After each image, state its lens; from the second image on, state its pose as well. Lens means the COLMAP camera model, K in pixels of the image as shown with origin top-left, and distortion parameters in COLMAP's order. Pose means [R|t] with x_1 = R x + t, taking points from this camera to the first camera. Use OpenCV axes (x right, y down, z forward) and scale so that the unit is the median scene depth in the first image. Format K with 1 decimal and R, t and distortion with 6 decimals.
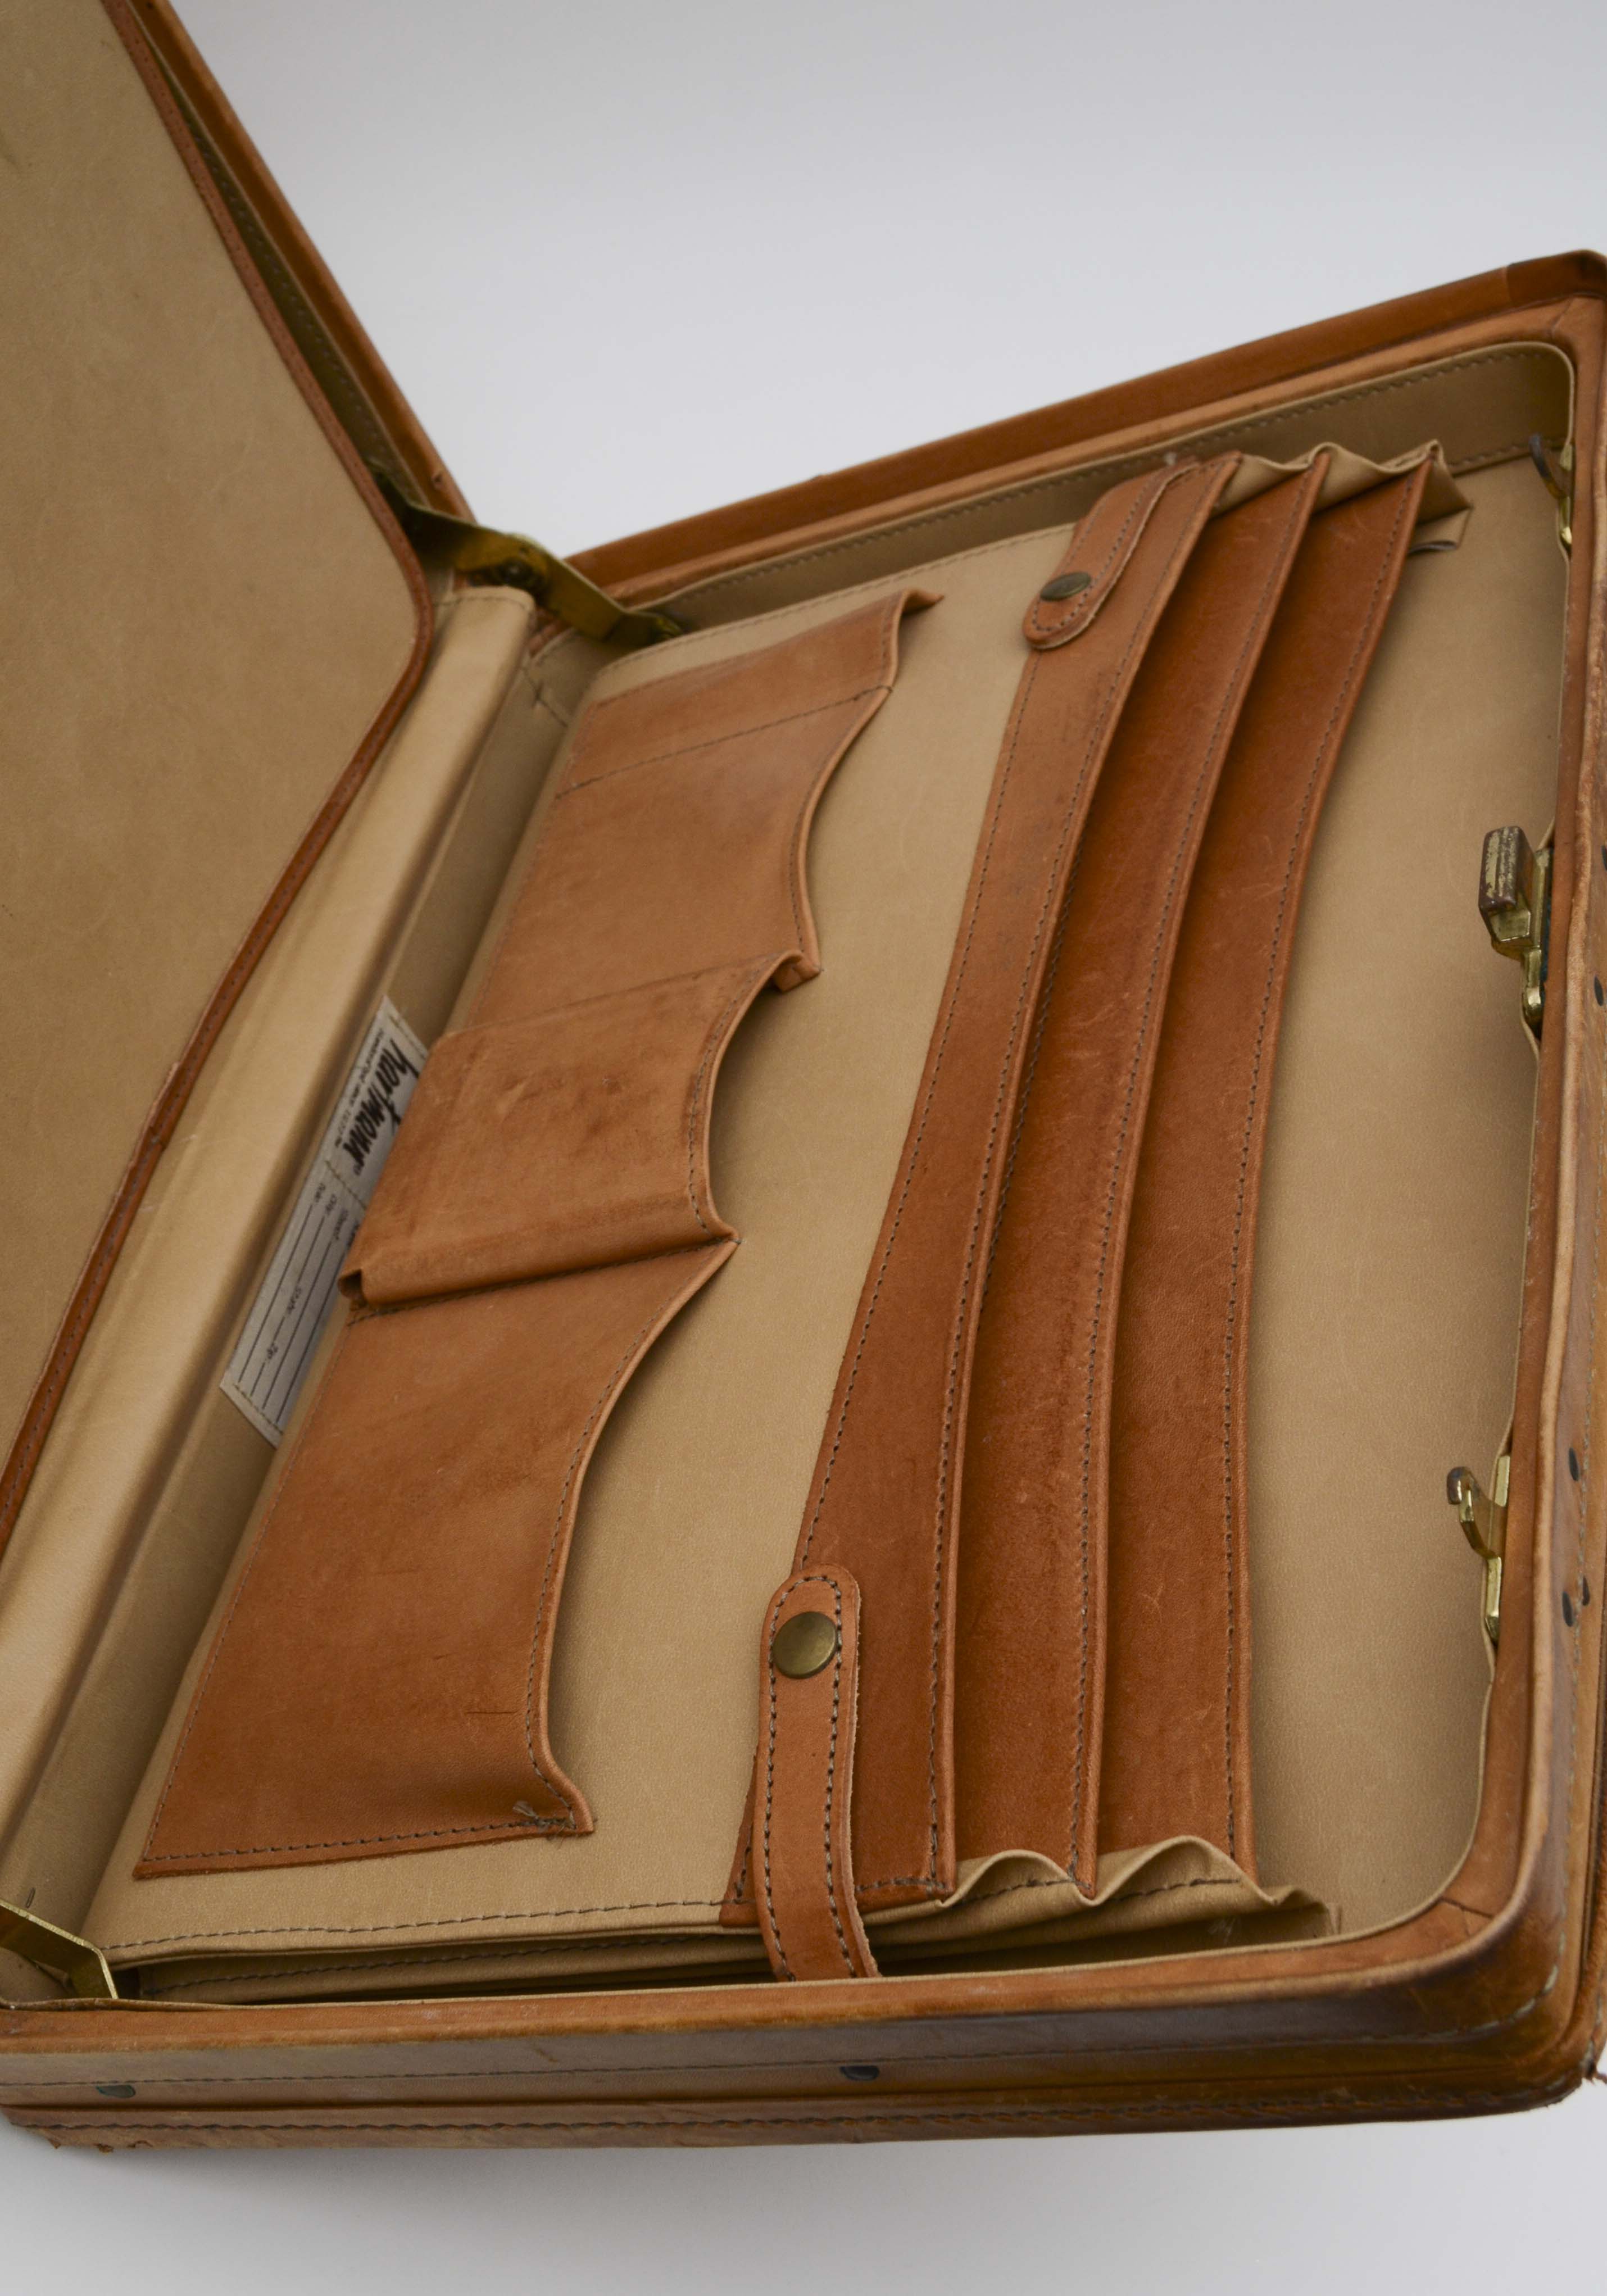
lens RADIAL K [[3107.1, 0, 808.1], [0, 3107.1, 1148.6], [0, 0, 1]] dist [0.048175, 0.000000]
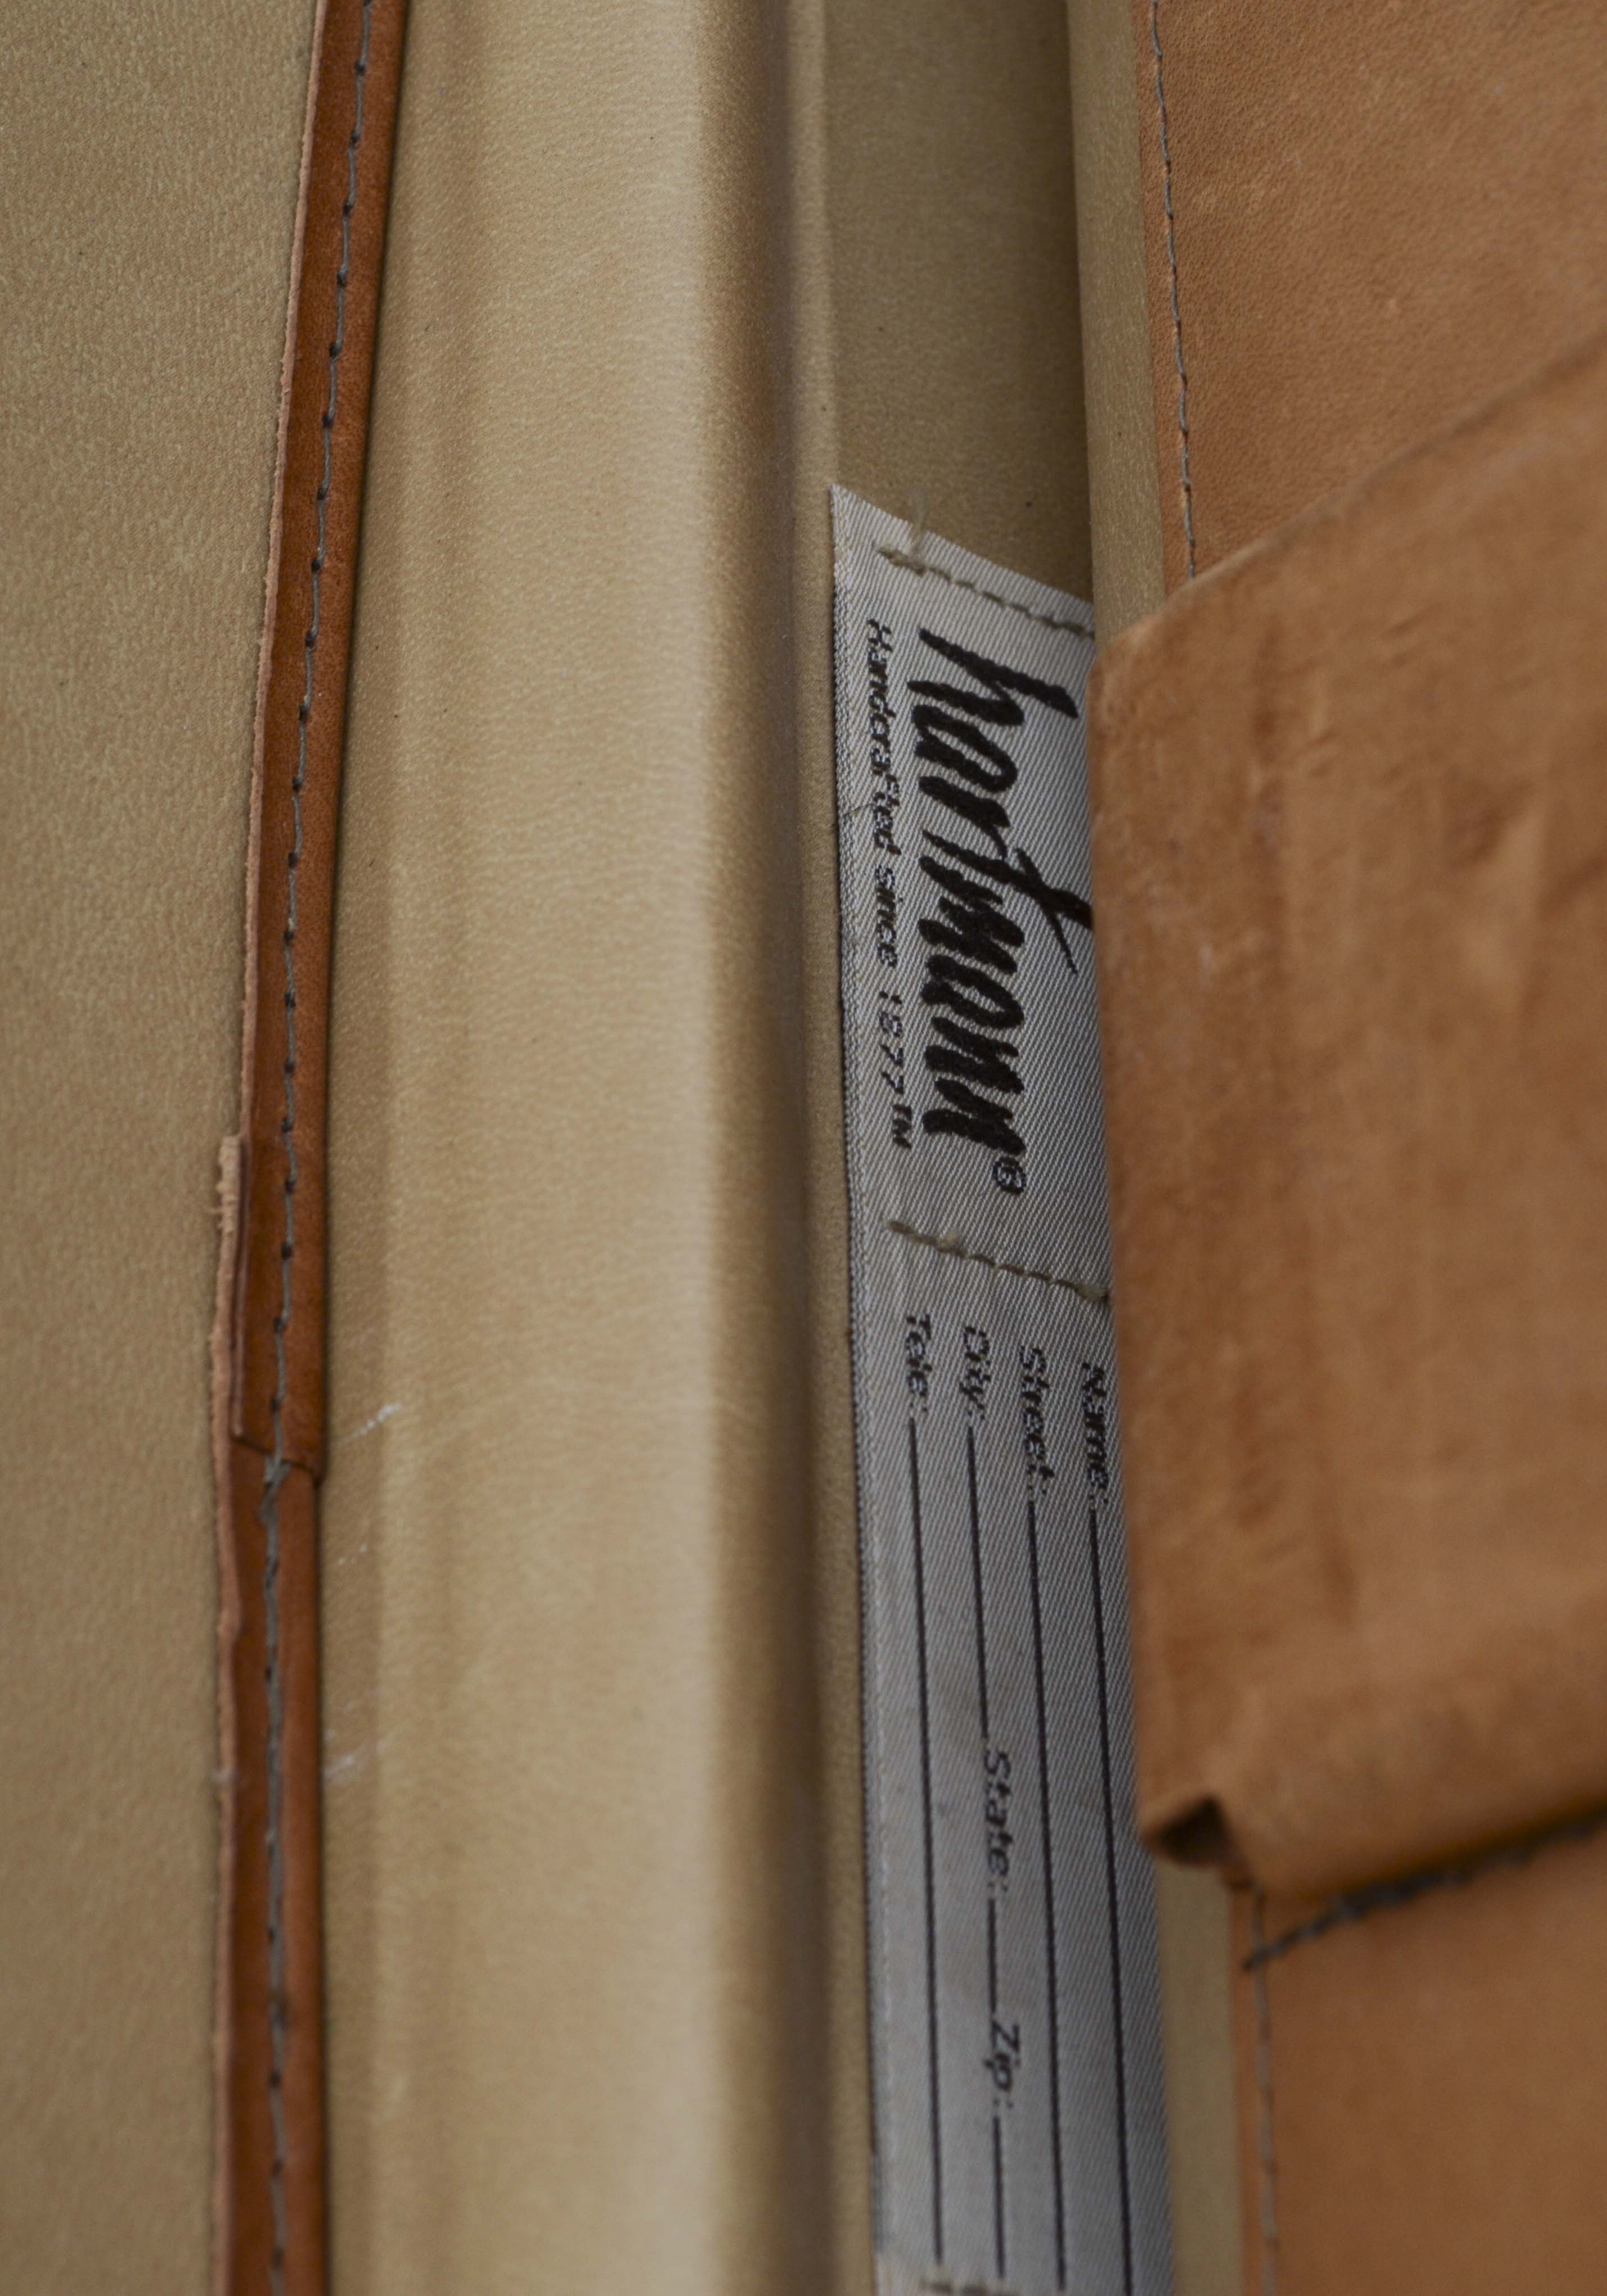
lens RADIAL K [[5782.9, 0, 797.8], [0, 5782.9, 1151.8], [0, 0, 1]] dist [0.015230, 0.000000]
pose [[0.903181, -0.359316, -0.234854, -0.044860], [0.405666, 0.893351, 0.193288, -0.099253], [0.140356, -0.269846, 0.952619, 0.533807]]
